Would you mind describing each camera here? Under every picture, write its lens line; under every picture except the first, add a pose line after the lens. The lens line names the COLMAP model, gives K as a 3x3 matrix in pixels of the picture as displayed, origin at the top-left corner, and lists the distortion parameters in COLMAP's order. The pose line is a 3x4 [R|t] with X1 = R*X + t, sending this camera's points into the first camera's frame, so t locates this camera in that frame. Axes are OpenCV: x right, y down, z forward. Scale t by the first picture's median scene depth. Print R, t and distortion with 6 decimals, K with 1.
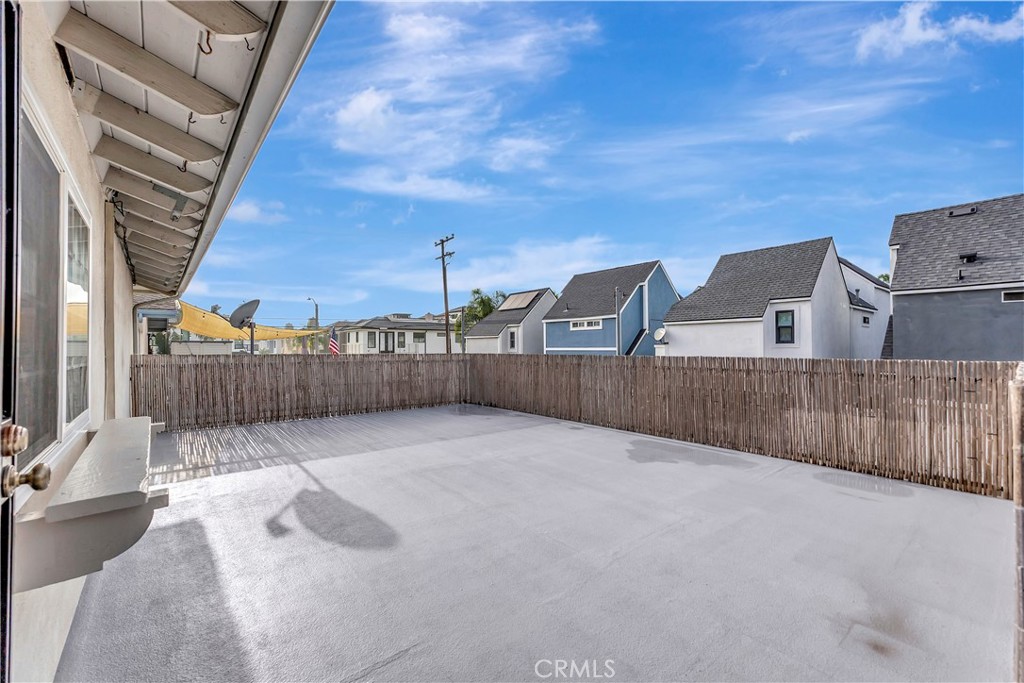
lens RADIAL K [[428.1, 0, 515.5], [0, 428.1, 348.7], [0, 0, 1]] dist [0.005683, -0.000333]
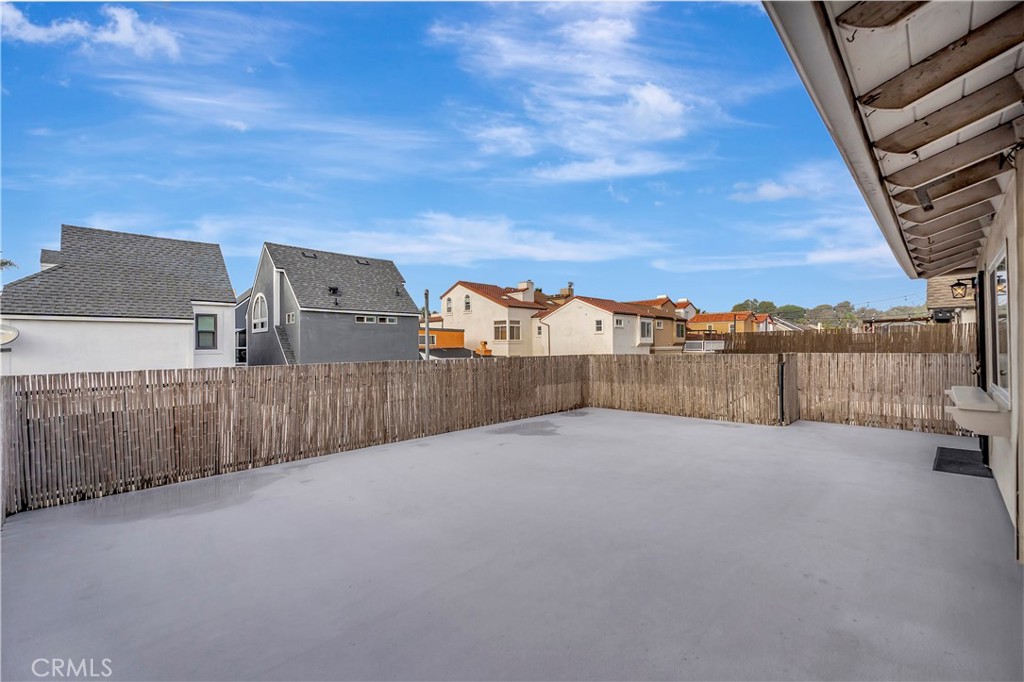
lens RADIAL K [[428.1, 0, 505.6], [0, 428.1, 345.6], [0, 0, 1]] dist [0.005683, -0.000333]
pose [[-0.073681, 0.007776, 0.997252, -0.441518], [0.017464, 0.999826, -0.006506, -0.003642], [-0.997129, 0.016936, -0.073804, 0.537240]]
